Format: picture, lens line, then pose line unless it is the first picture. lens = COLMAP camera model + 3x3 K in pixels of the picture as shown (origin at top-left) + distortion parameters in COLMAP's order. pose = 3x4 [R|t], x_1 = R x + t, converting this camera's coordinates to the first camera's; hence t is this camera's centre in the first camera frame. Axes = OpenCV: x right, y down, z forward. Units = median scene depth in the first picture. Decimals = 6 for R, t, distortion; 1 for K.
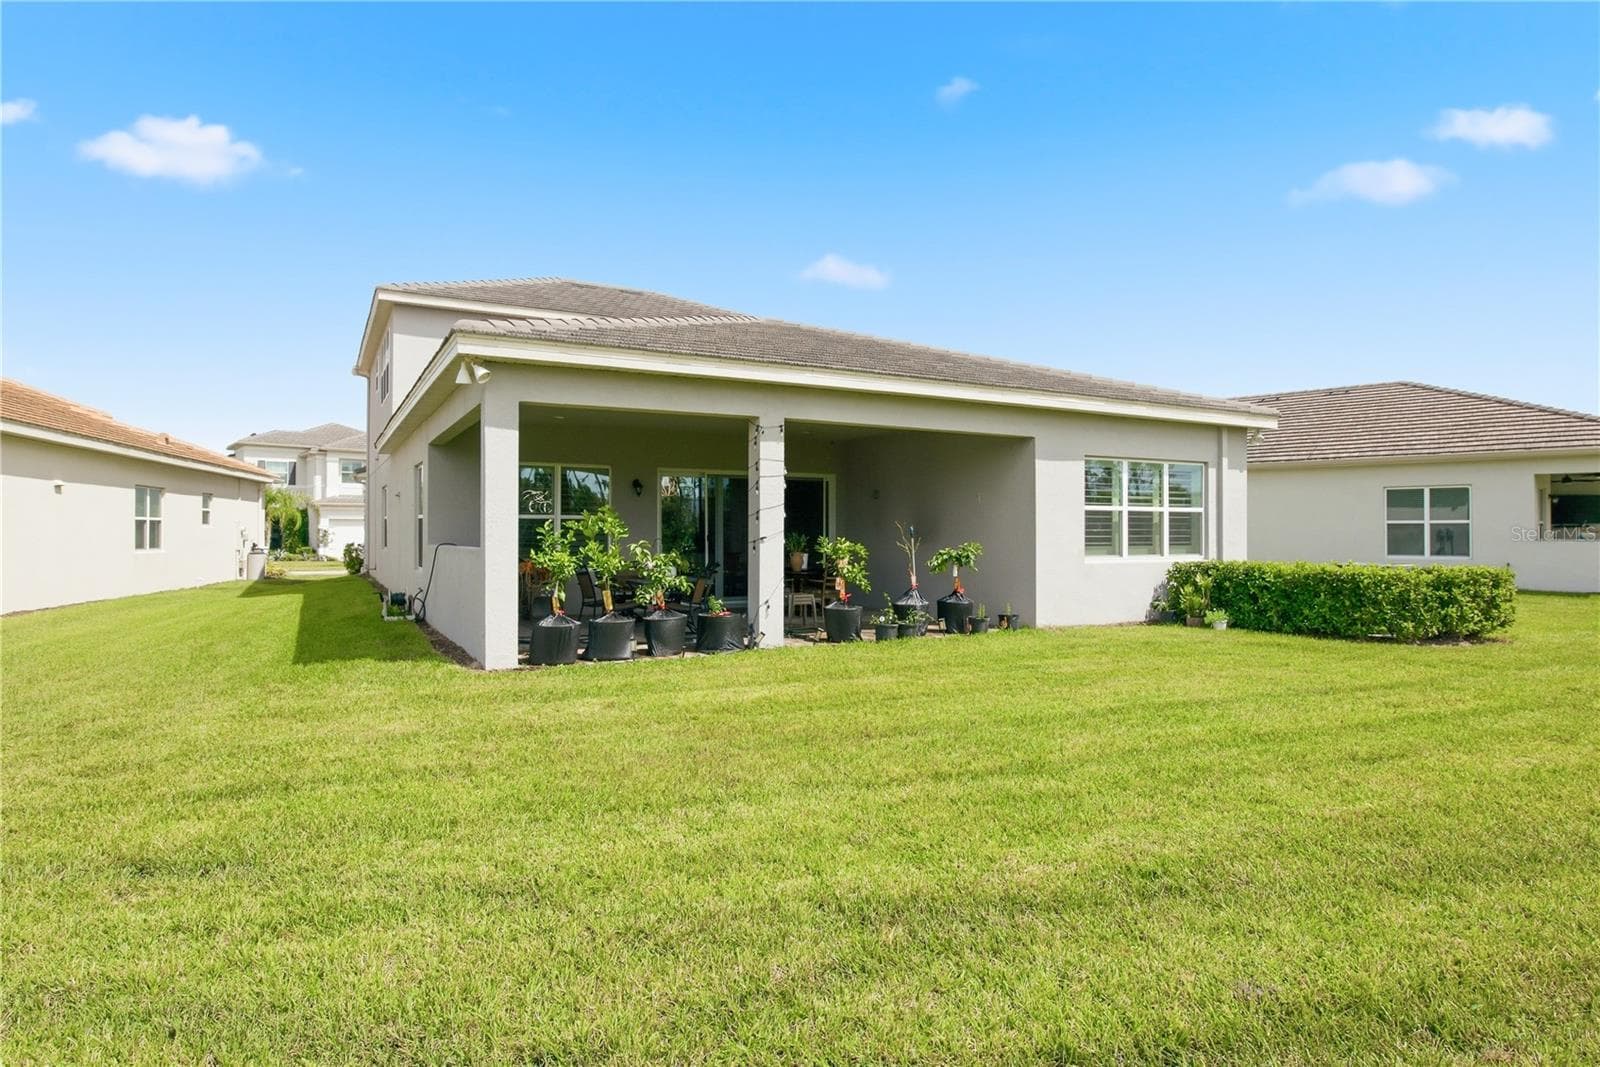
lens RADIAL K [[917.0, 0, 800.0], [0, 917.0, 533.5], [0, 0, 1]] dist [-0.001136, -0.000729]
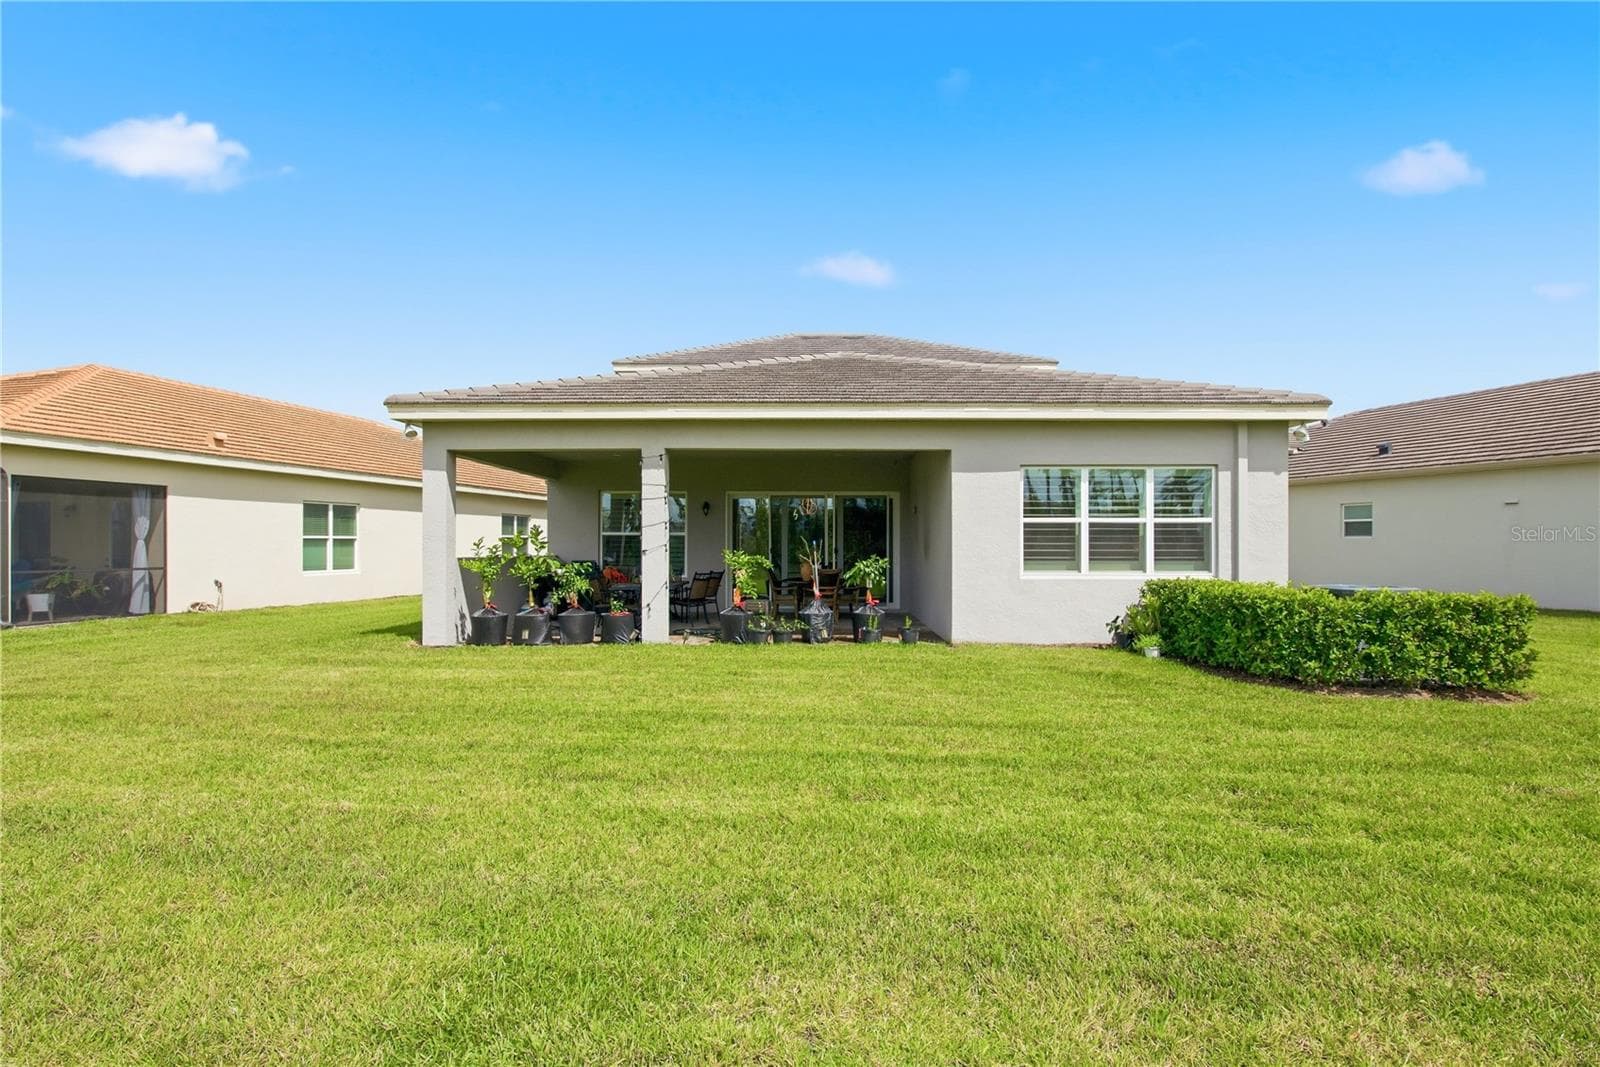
lens RADIAL K [[798.0, 0, 800.0], [0, 798.0, 533.5], [0, 0, 1]] dist [-0.000477, 0.000148]
pose [[0.868381, -0.007320, -0.495843, 0.519928], [-0.000477, 0.999878, -0.015596, -0.001071], [0.495897, 0.013780, 0.868272, 0.162410]]
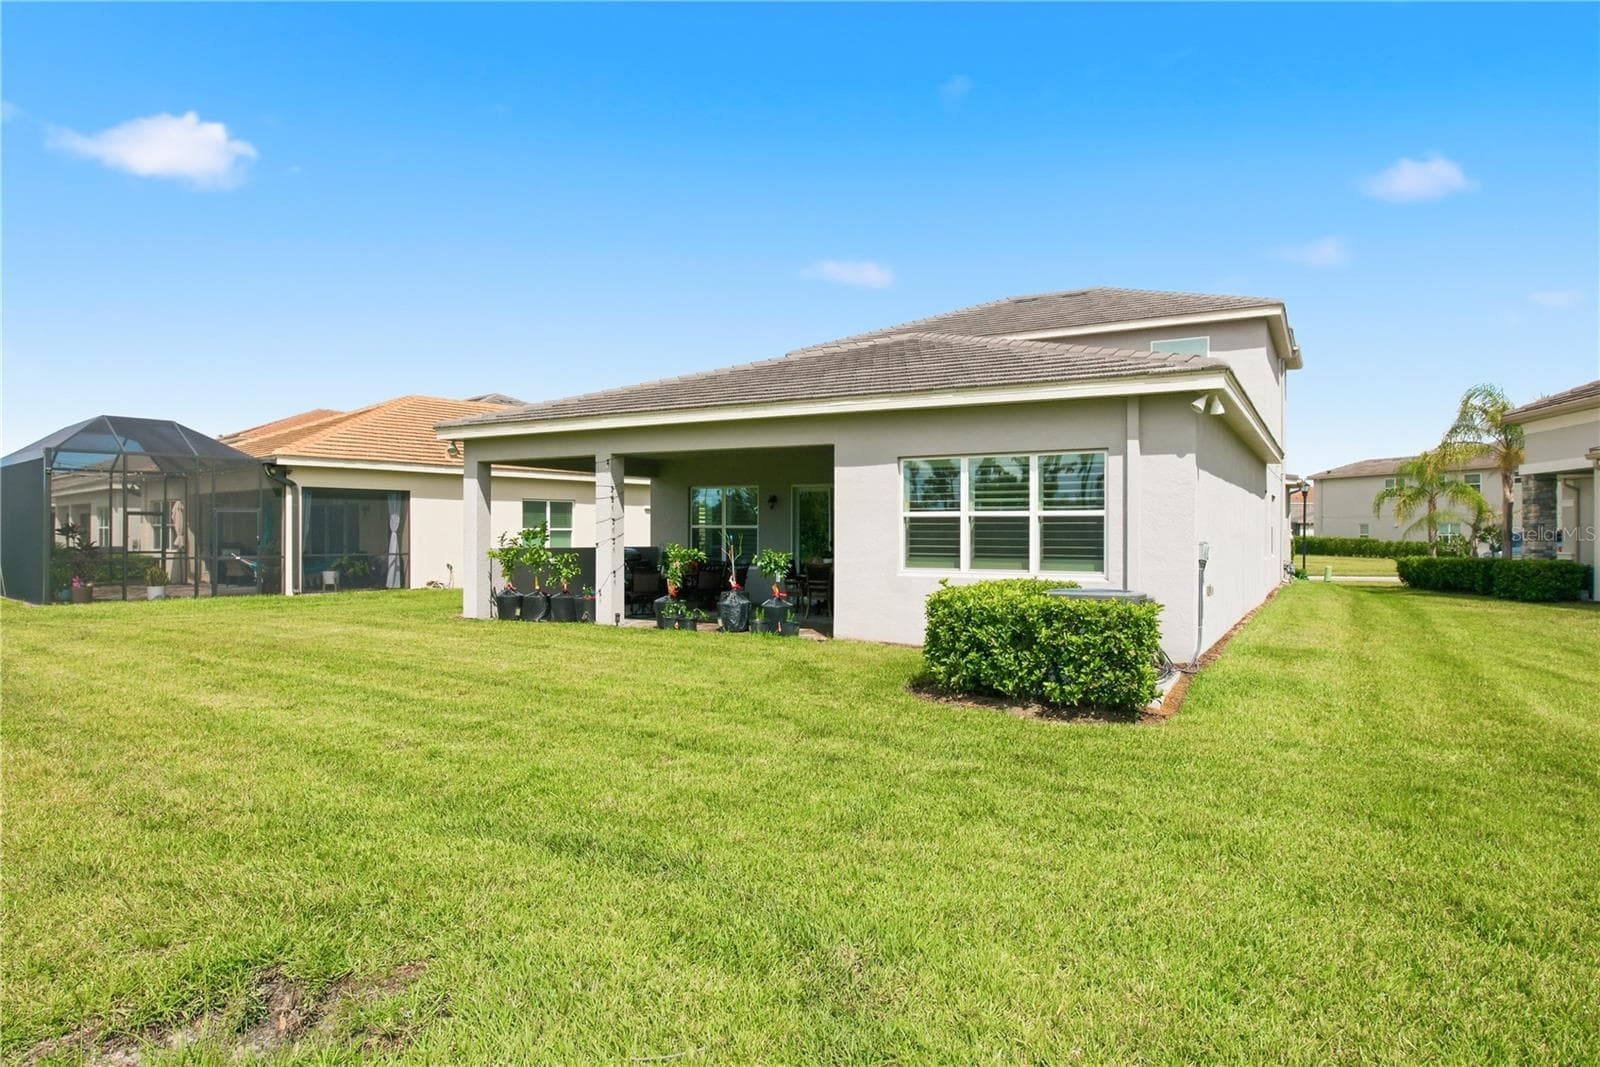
lens RADIAL K [[939.2, 0, 800.0], [0, 939.2, 533.5], [0, 0, 1]] dist [-0.004832, -0.001849]
pose [[0.518590, 0.001007, -0.855022, 1.055169], [-0.004483, 0.999989, -0.001541, -0.007430], [0.855011, 0.004632, 0.518589, 0.427402]]
